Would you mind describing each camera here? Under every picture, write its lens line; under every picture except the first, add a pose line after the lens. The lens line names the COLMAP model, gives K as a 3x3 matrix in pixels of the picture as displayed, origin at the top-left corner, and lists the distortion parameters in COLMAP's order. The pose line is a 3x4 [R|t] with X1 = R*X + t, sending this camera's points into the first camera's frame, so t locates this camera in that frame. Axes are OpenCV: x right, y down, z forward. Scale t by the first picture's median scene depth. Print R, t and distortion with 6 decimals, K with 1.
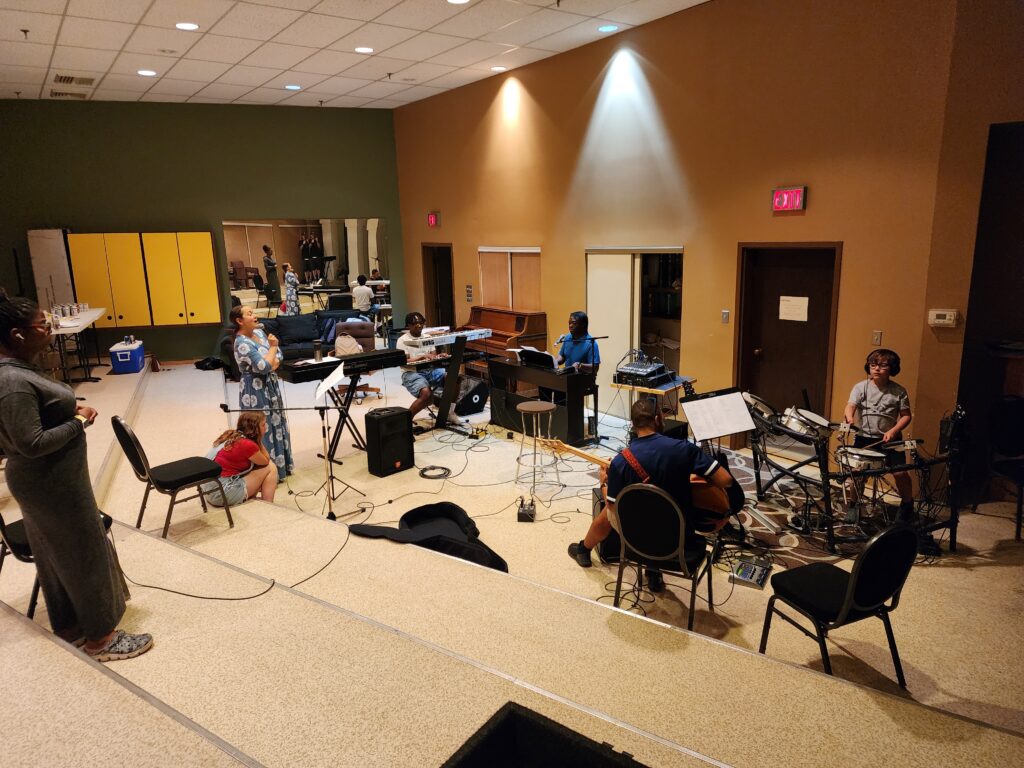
lens RADIAL K [[685.3, 0, 515.7], [0, 685.3, 374.3], [0, 0, 1]] dist [0.088161, -0.088804]
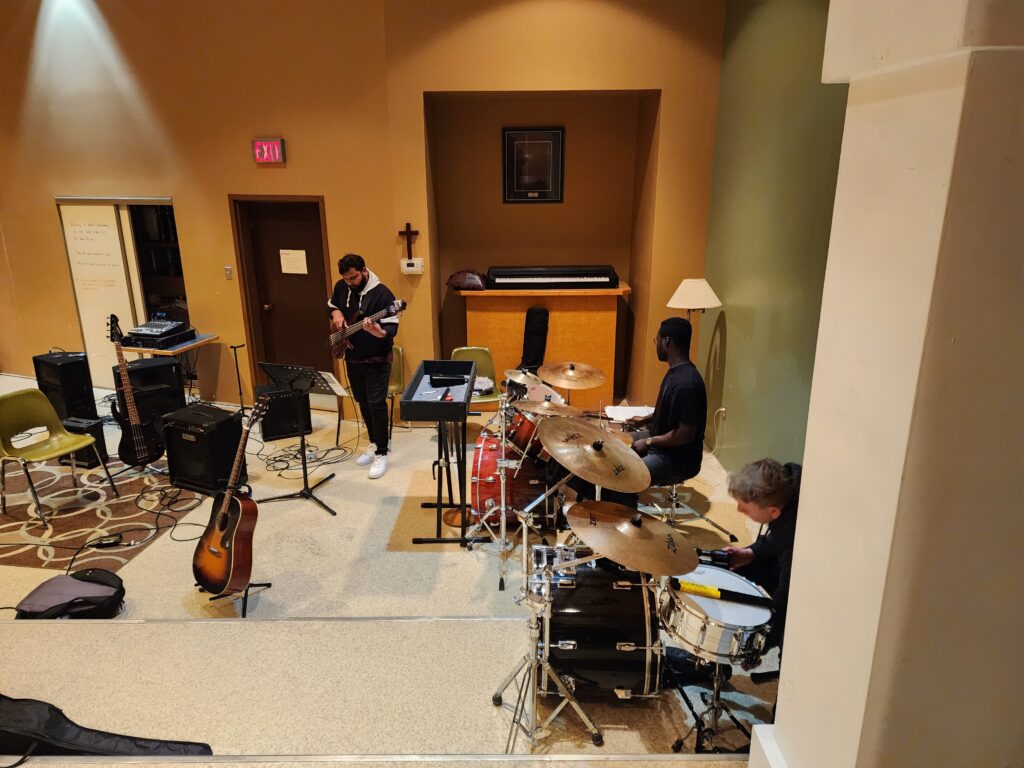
lens RADIAL K [[690.1, 0, 510.6], [0, 690.1, 366.7], [0, 0, 1]] dist [0.065958, -0.061146]
pose [[0.835189, -0.132699, 0.533714, 0.134002], [0.100561, 0.990941, 0.089017, -0.002324], [-0.540691, -0.020675, 0.840967, -0.032538]]
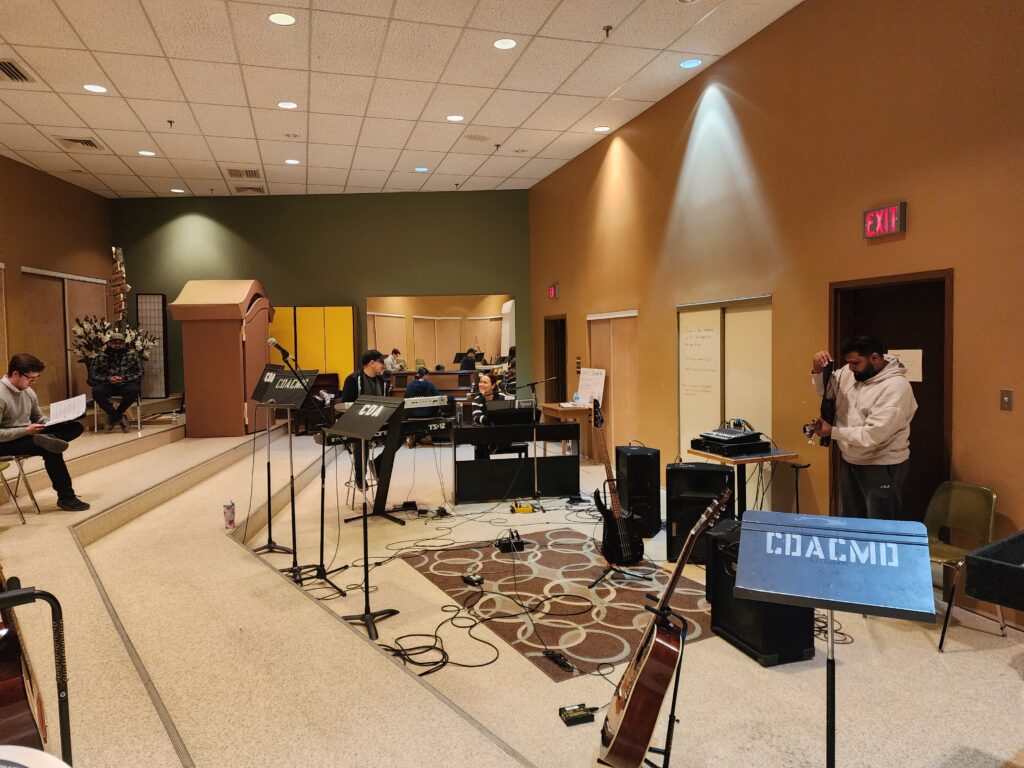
lens RADIAL K [[683.1, 0, 508.4], [0, 683.1, 377.9], [0, 0, 1]] dist [0.051607, -0.061397]
pose [[0.941099, 0.028914, -0.336891, 0.323710], [-0.079210, 0.987465, -0.136520, 0.068351], [0.328721, 0.155164, 0.931593, 0.222085]]
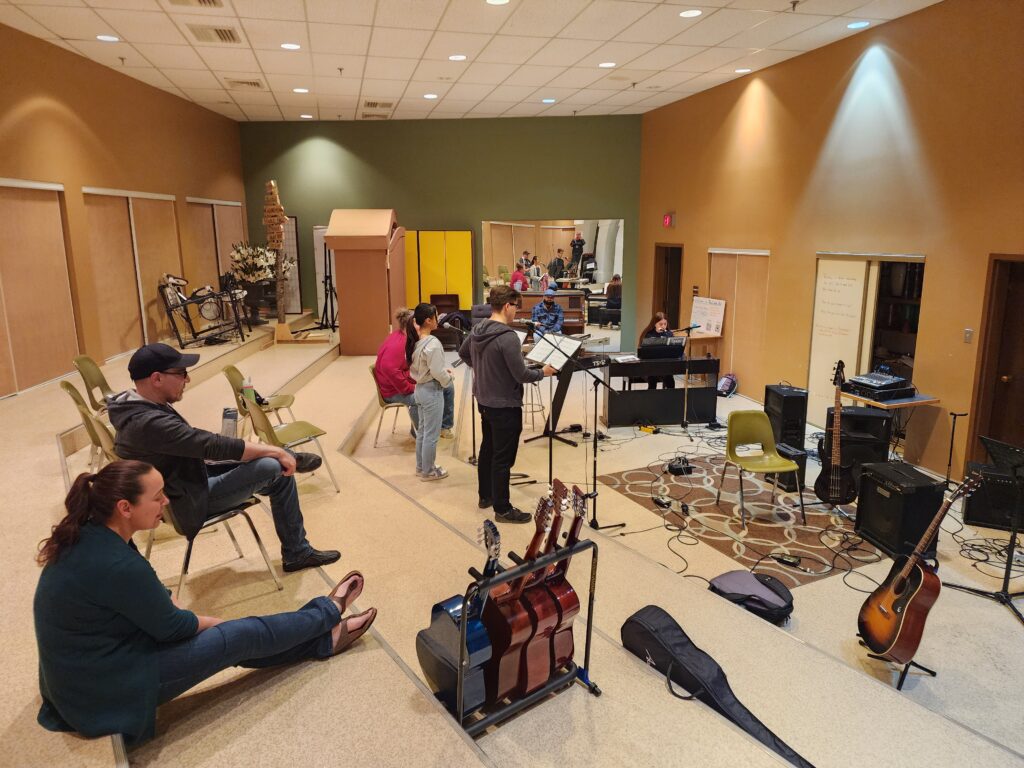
lens RADIAL K [[690.1, 0, 510.6], [0, 690.1, 366.7], [0, 0, 1]] dist [0.065958, -0.061146]
pose [[0.927072, 0.092524, -0.363286, 0.122167], [-0.094760, 0.995431, 0.011703, 0.001277], [0.362709, 0.023575, 0.931604, -0.074075]]
